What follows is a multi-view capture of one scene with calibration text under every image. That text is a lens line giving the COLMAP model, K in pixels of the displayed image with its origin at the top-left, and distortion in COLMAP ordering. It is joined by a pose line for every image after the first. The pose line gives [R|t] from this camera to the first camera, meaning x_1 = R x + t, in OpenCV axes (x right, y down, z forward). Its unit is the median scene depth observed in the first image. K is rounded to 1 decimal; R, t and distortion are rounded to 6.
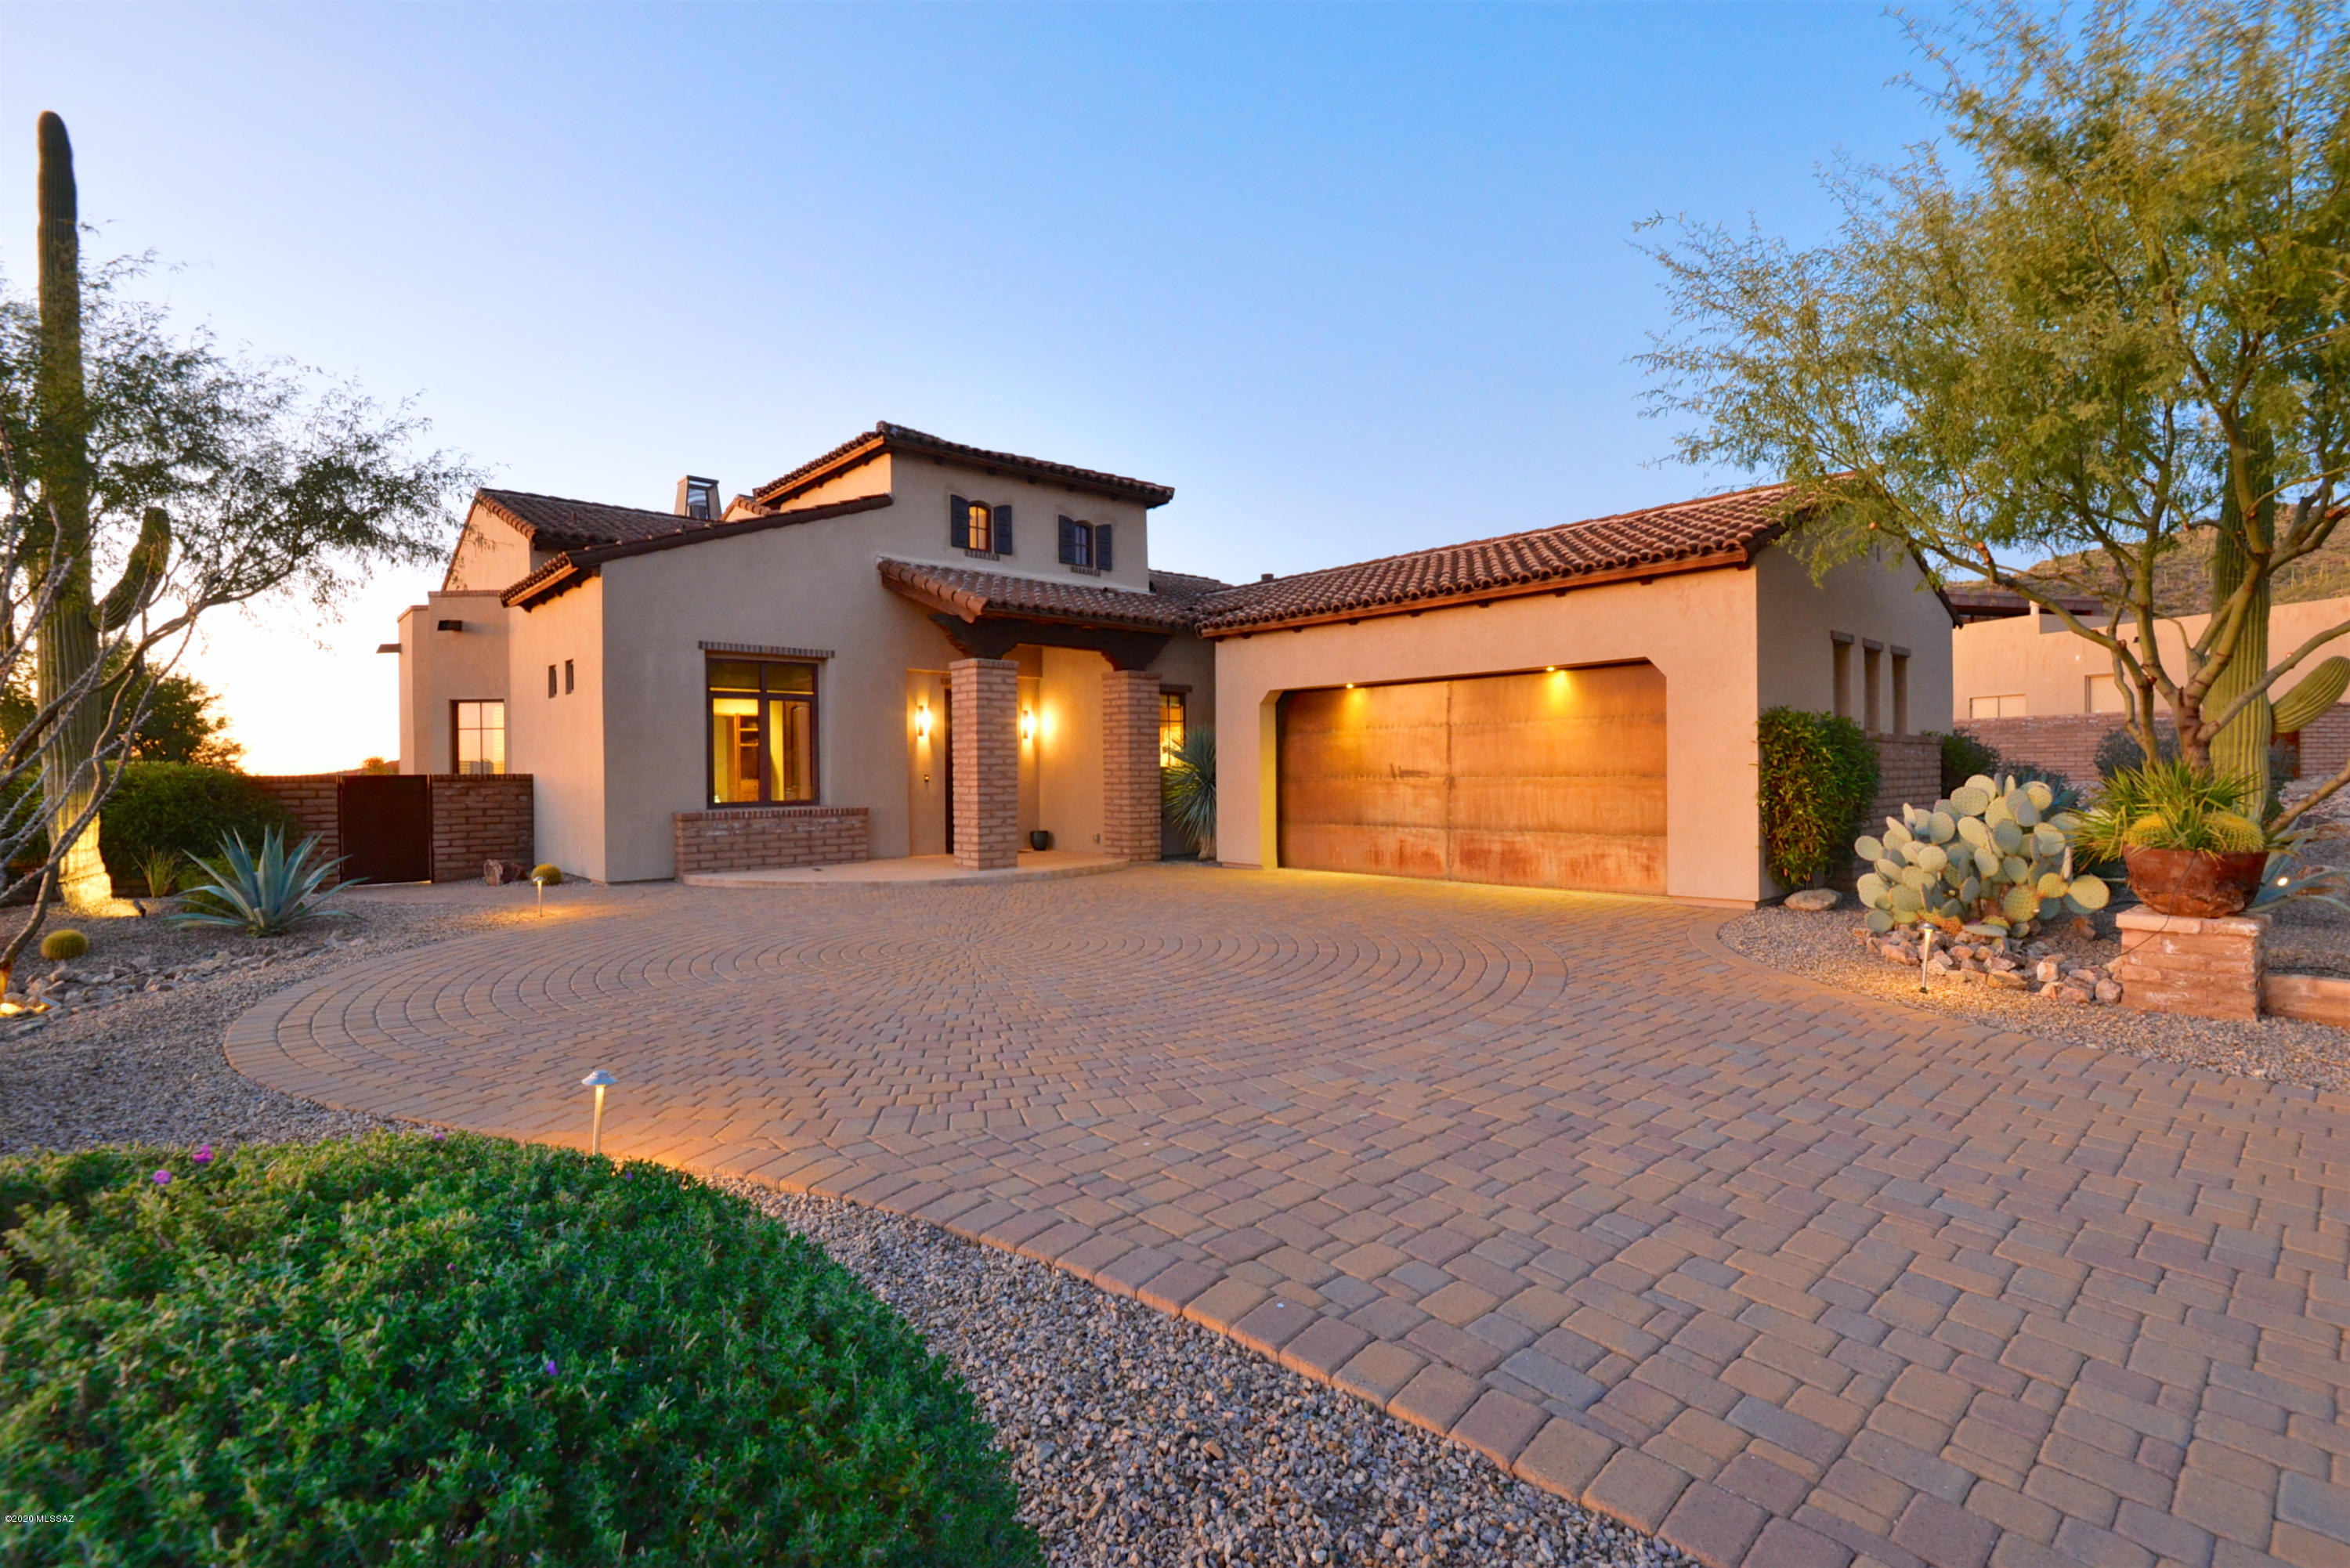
lens RADIAL K [[1105.5, 0, 1175.0], [0, 1105.5, 784.0], [0, 0, 1]] dist [-0.007883, -0.010518]
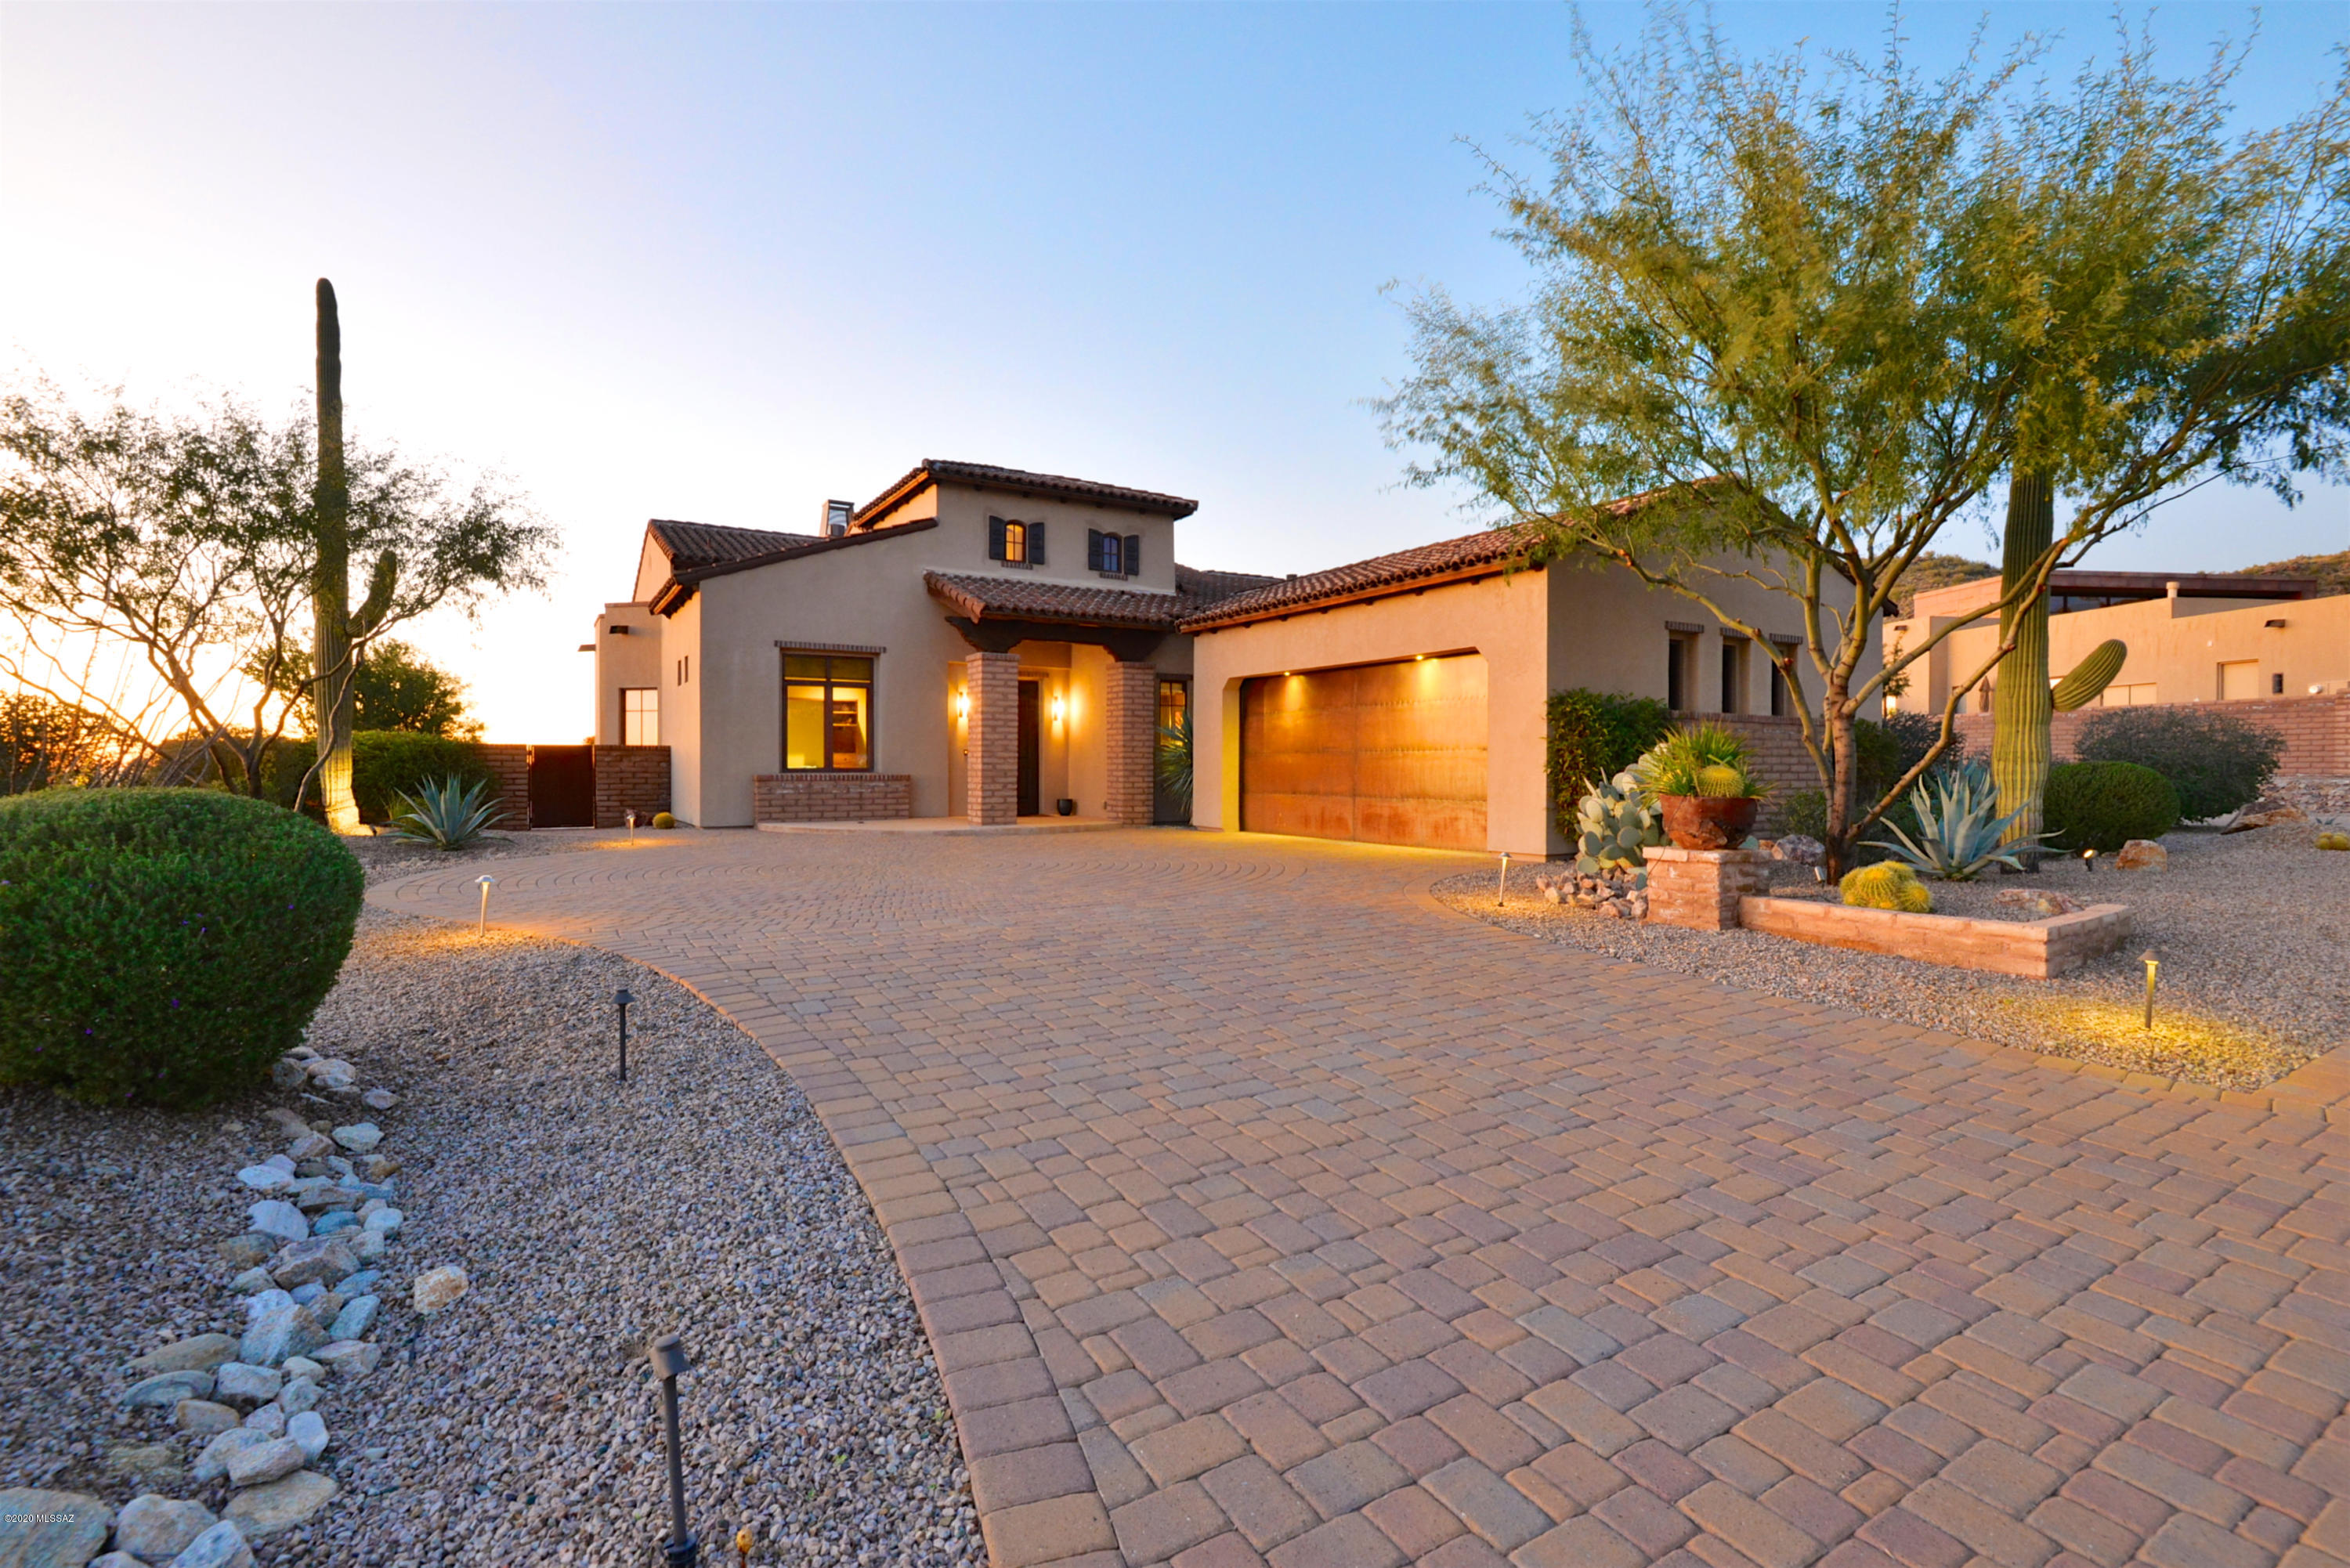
lens RADIAL K [[1105.5, 0, 1175.0], [0, 1105.5, 784.0], [0, 0, 1]] dist [-0.007883, -0.010518]
pose [[0.981904, 0.014878, -0.188793, 0.239521], [-0.013767, 0.999879, 0.007198, 0.018571], [0.188878, -0.004469, 0.981990, -0.148491]]
